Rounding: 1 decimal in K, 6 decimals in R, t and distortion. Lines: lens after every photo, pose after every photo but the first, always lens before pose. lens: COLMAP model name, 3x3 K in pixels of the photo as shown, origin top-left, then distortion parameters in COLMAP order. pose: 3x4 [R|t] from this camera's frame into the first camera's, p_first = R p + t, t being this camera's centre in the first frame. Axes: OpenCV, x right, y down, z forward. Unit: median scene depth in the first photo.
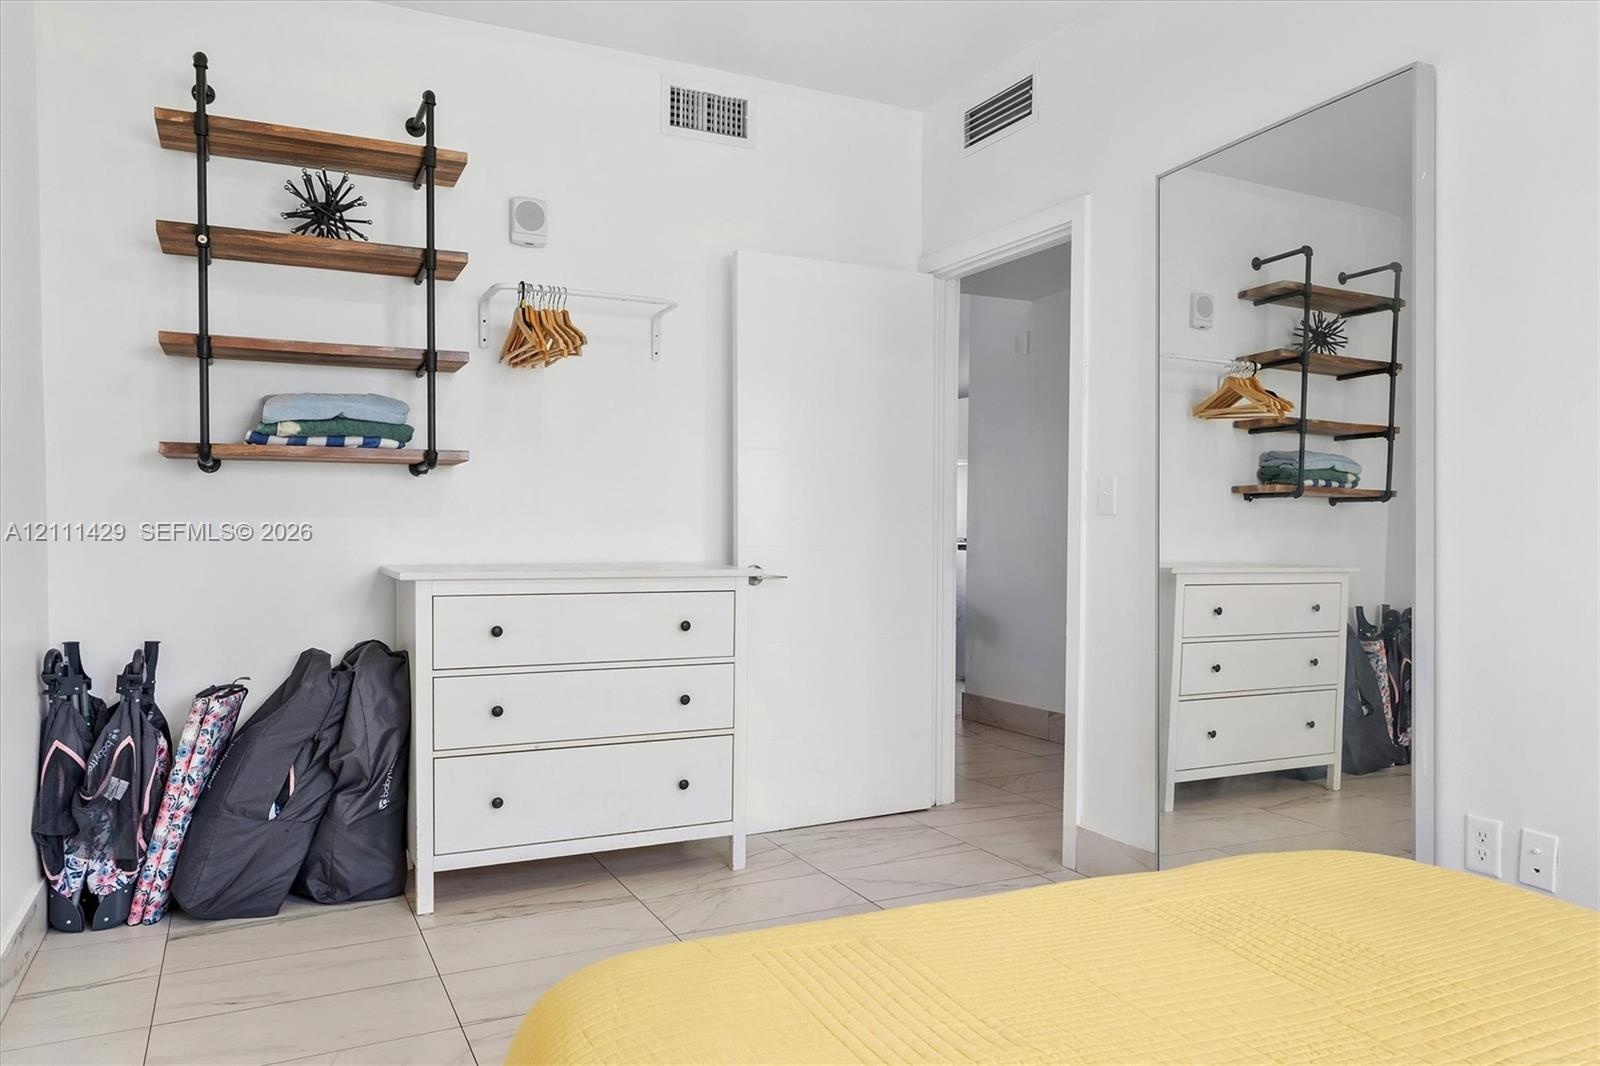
lens RADIAL K [[976.0, 0, 794.1], [0, 976.0, 577.3], [0, 0, 1]] dist [0.003354, 0.001891]
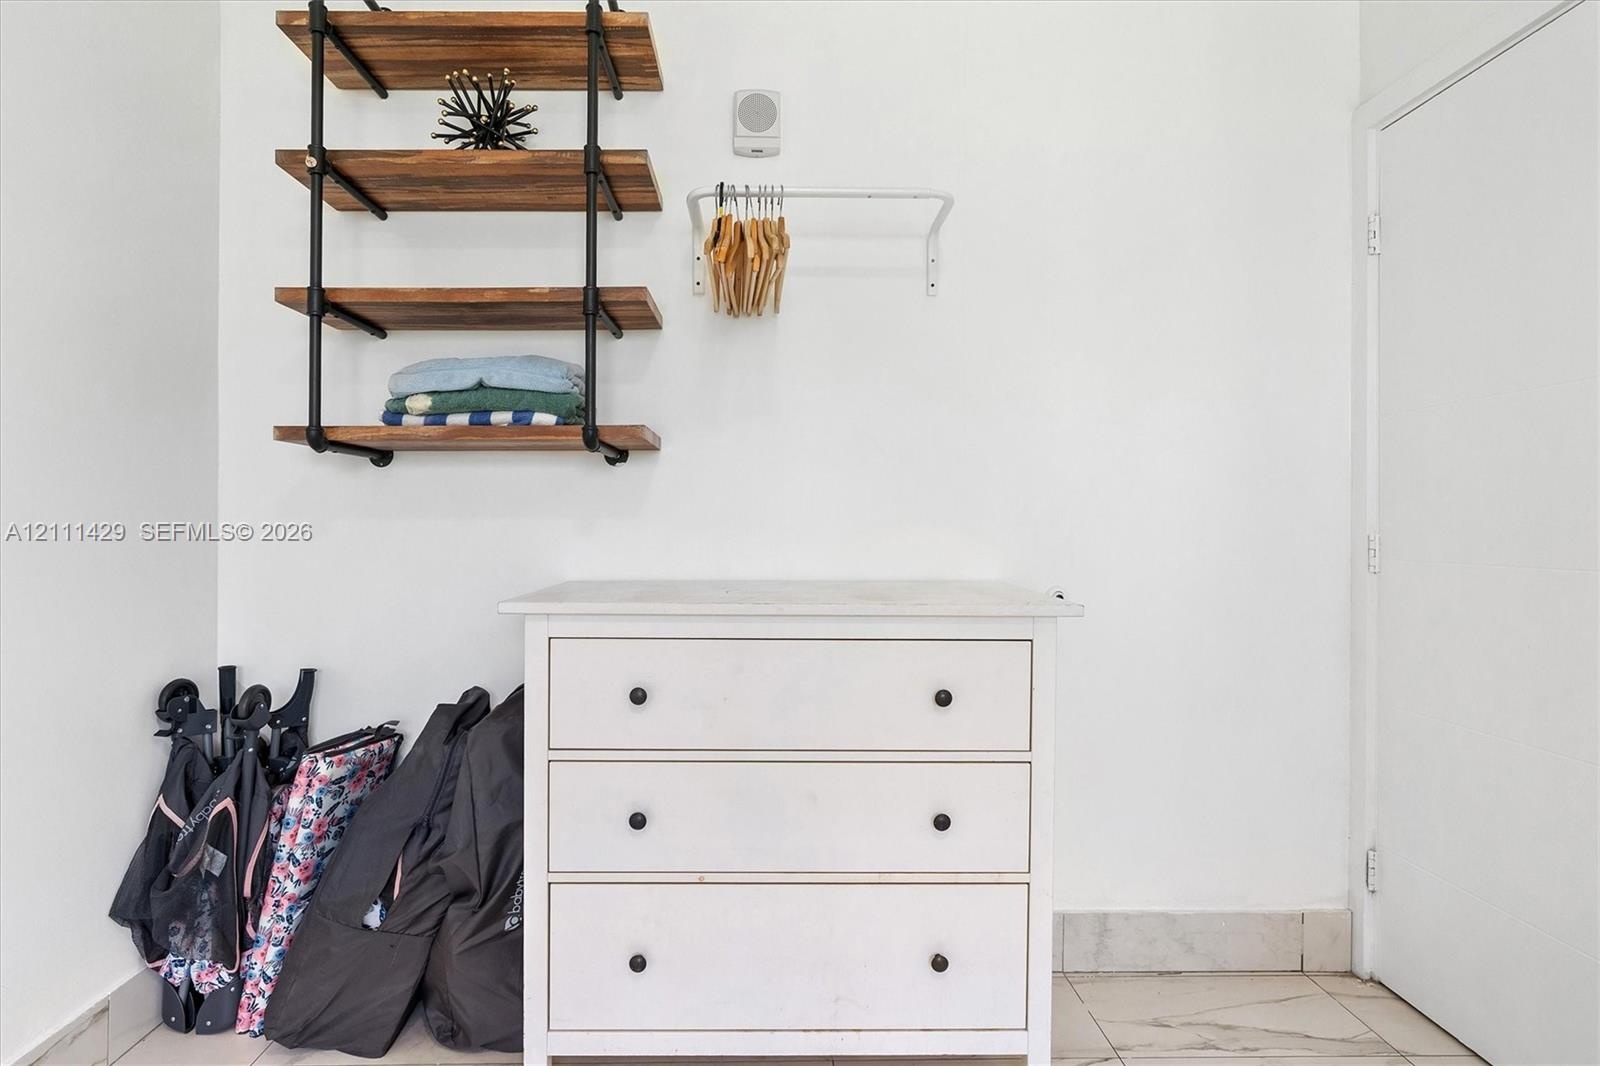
lens RADIAL K [[840.9, 0, 797.9], [0, 840.9, 525.4], [0, 0, 1]] dist [0.000334, 0.000296]
pose [[0.920817, -0.001507, -0.389991, 0.008639], [-0.016787, 0.998913, -0.043495, -0.034331], [0.389632, 0.046597, 0.919791, 0.523705]]
